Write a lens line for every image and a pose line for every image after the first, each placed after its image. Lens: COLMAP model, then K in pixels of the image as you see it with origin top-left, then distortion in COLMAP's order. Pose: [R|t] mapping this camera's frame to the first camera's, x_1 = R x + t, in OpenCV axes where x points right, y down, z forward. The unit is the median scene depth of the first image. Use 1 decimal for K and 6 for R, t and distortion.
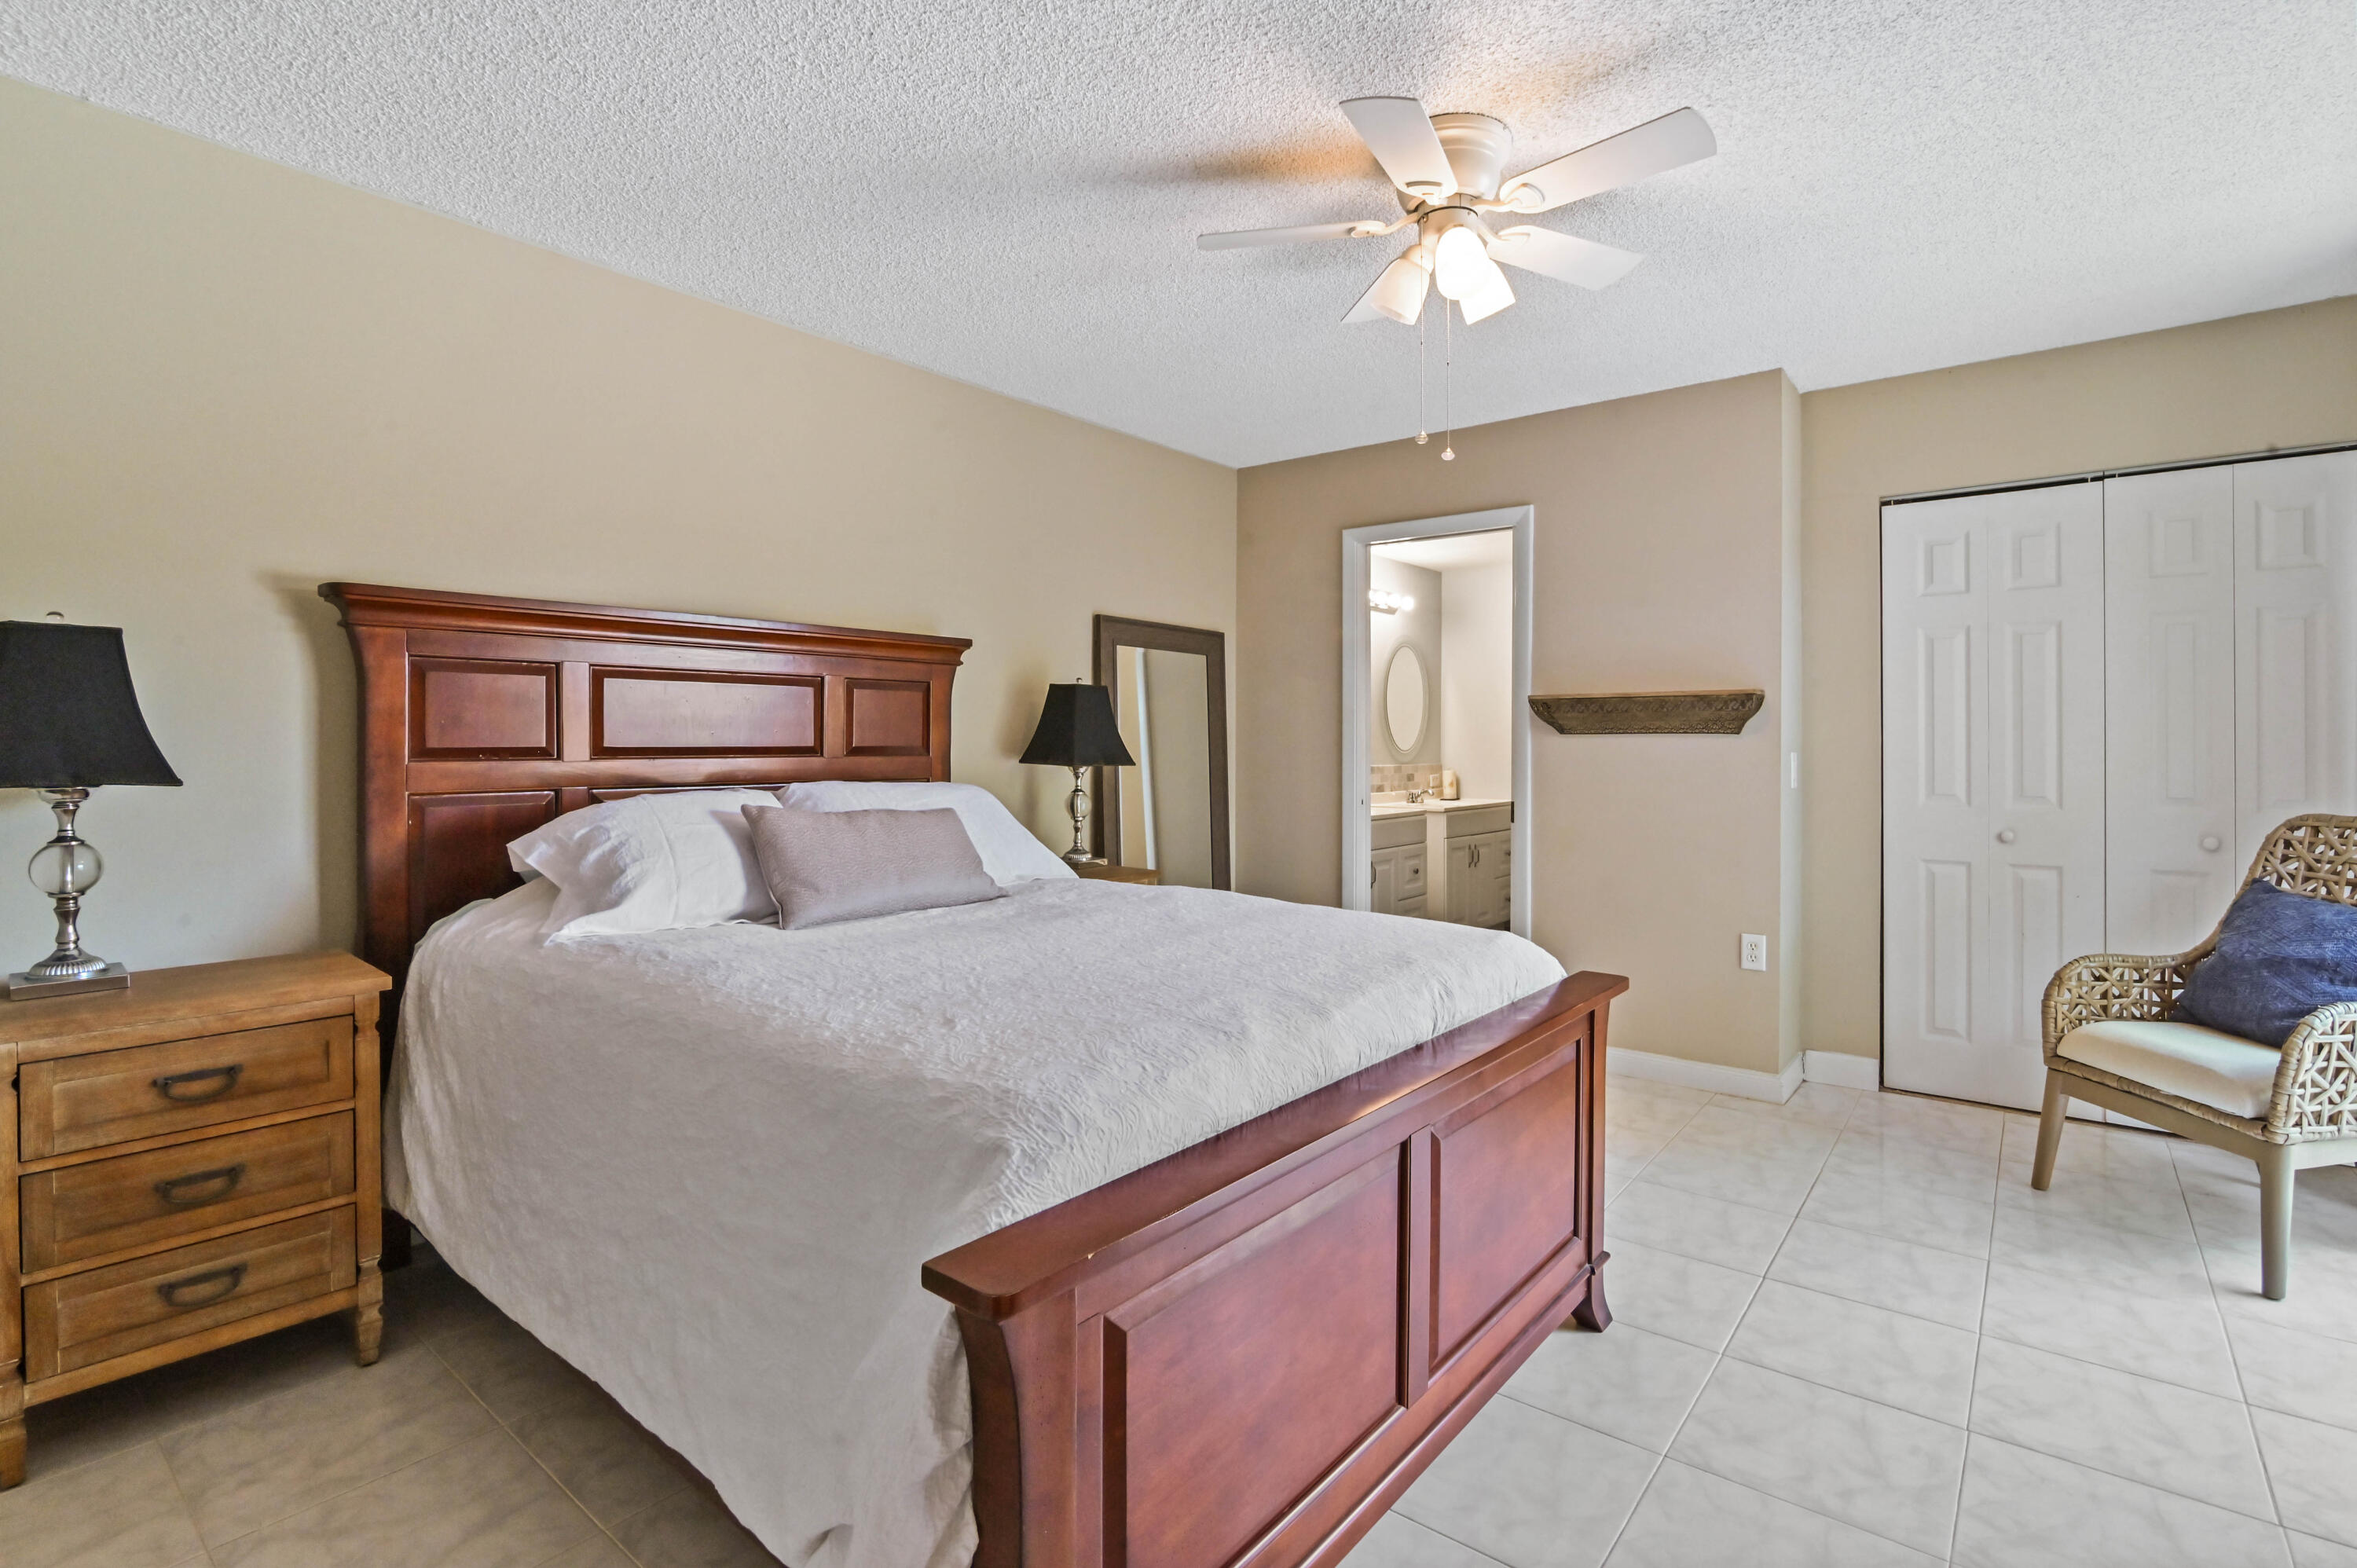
lens RADIAL K [[1093.3, 0, 1180.7], [0, 1093.3, 755.4], [0, 0, 1]] dist [-0.016894, -0.000141]
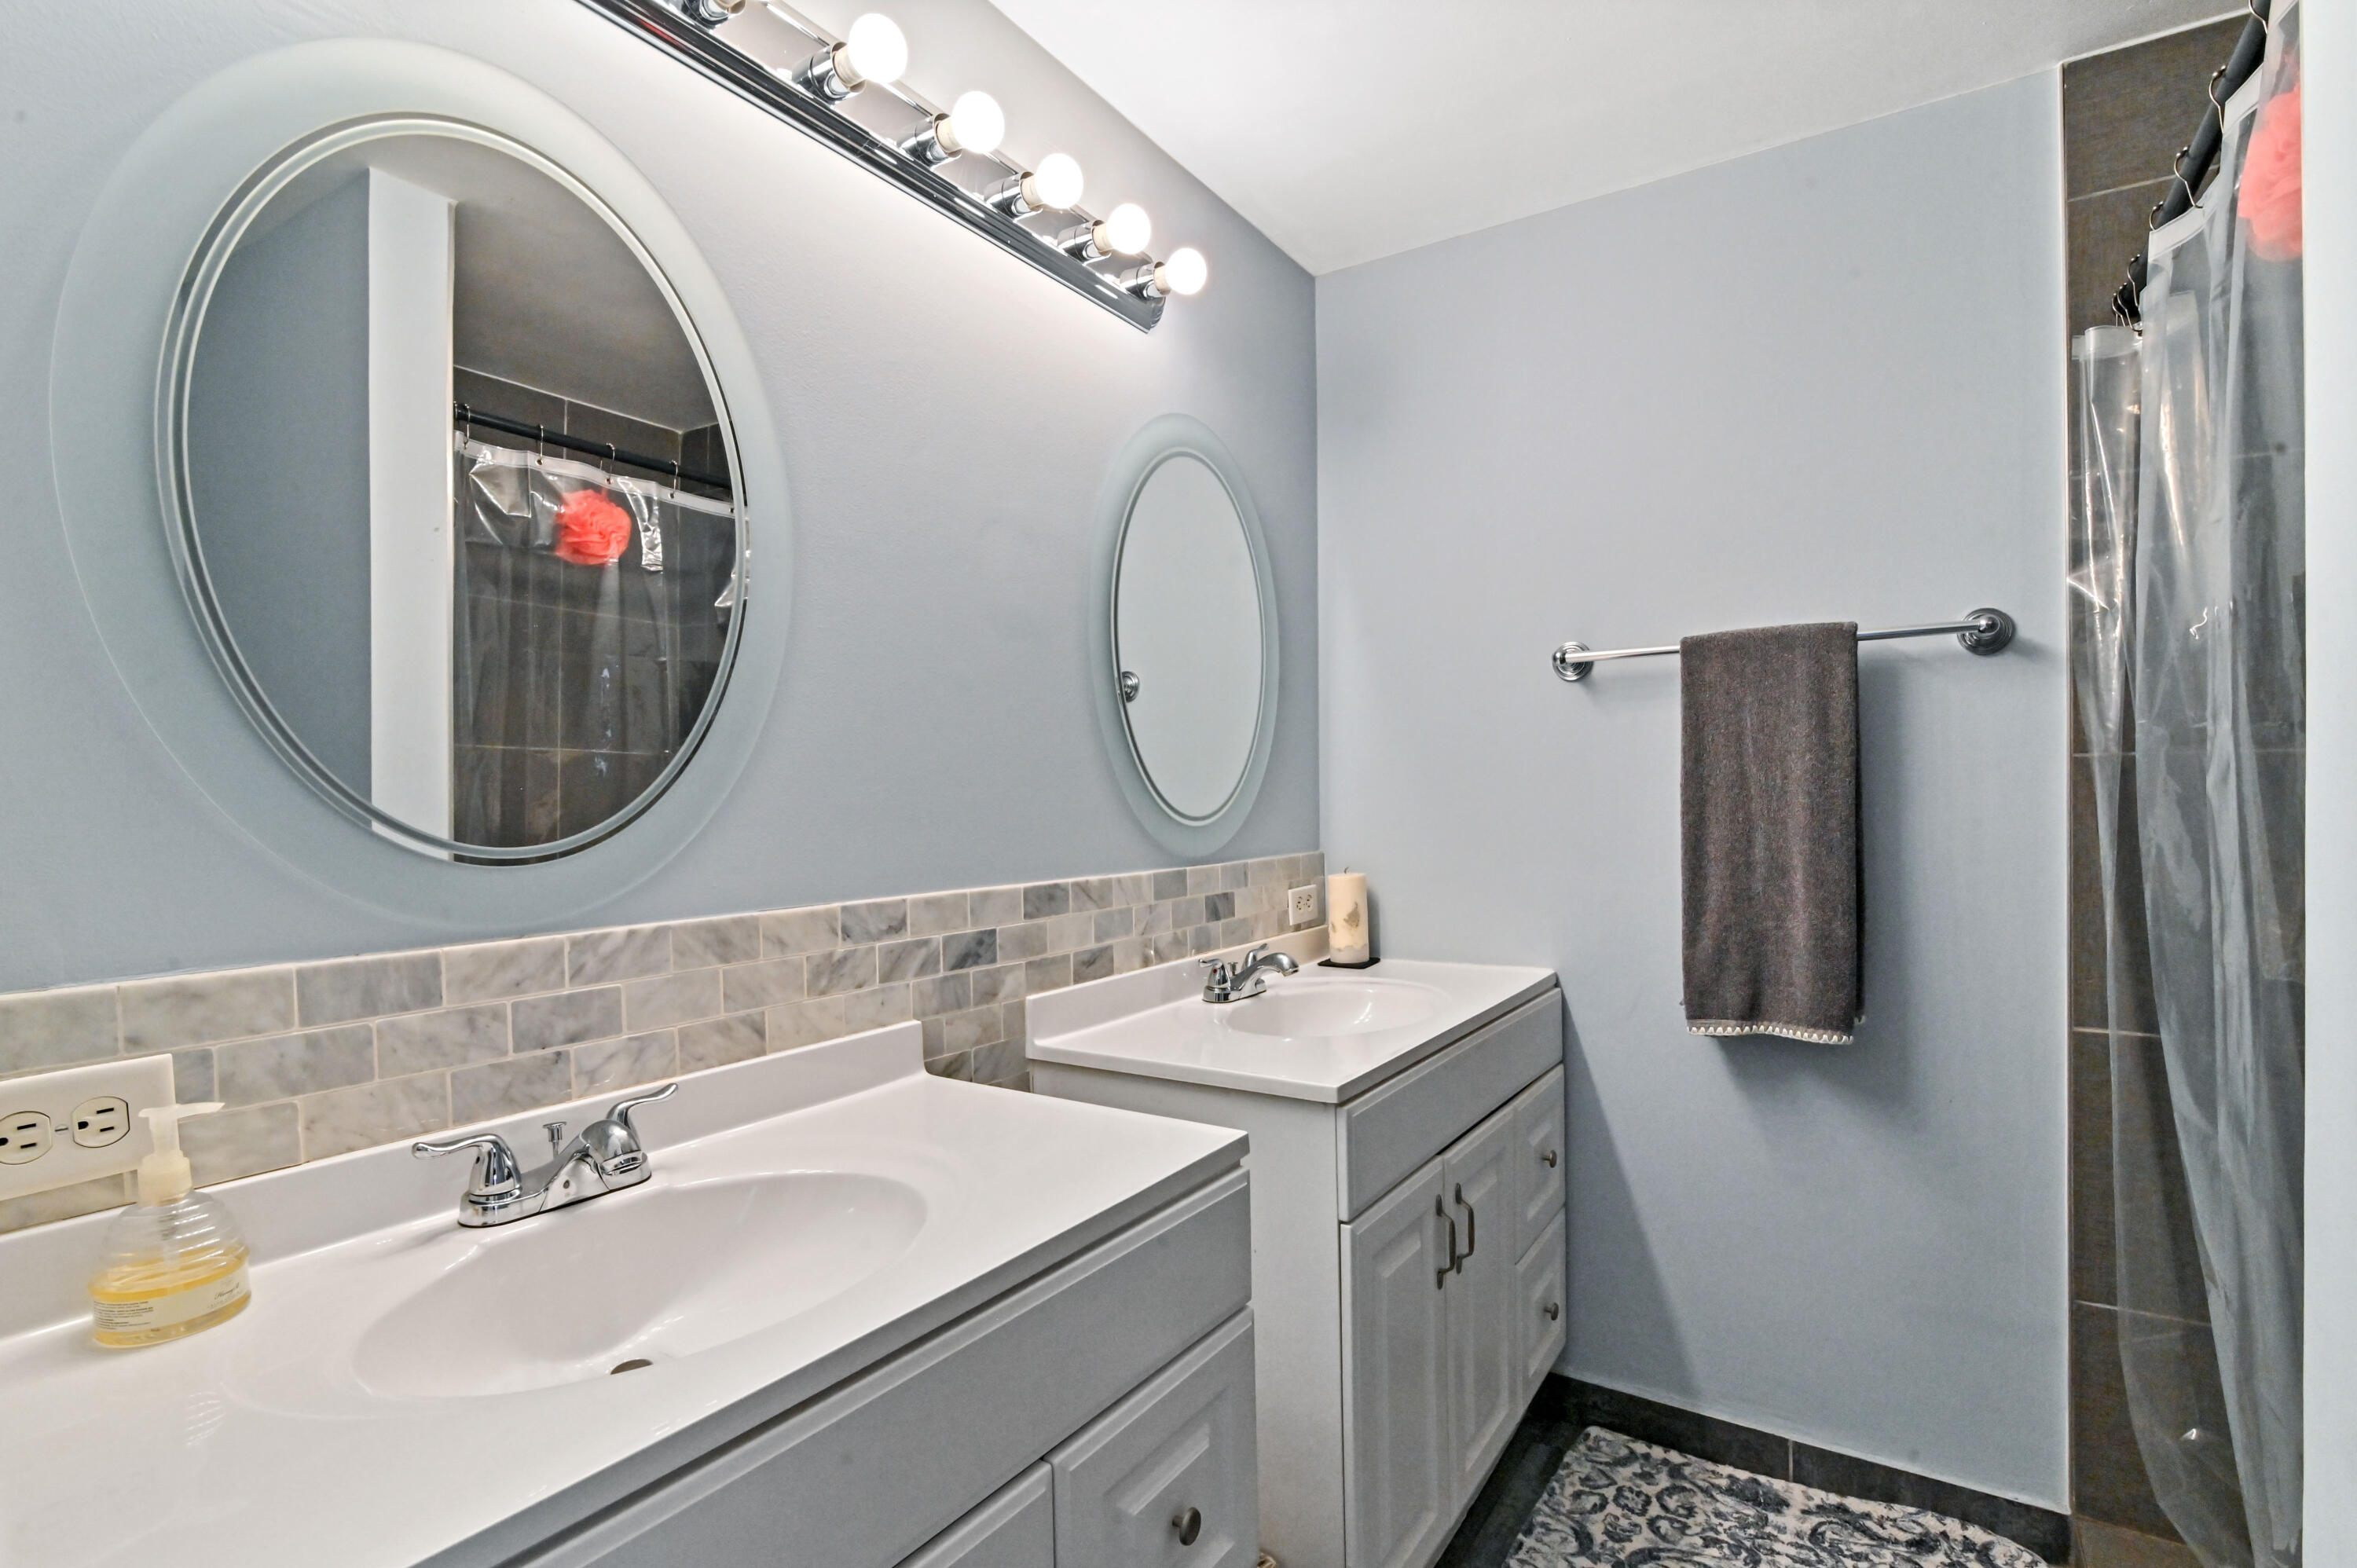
lens RADIAL K [[1093.3, 0, 1180.7], [0, 1093.3, 755.4], [0, 0, 1]] dist [-0.016894, -0.000141]
pose [[0.994706, -0.004744, 0.102656, 0.170128], [0.009606, 0.998853, -0.046918, -0.006986], [-0.102316, 0.047656, 0.993610, 0.707396]]
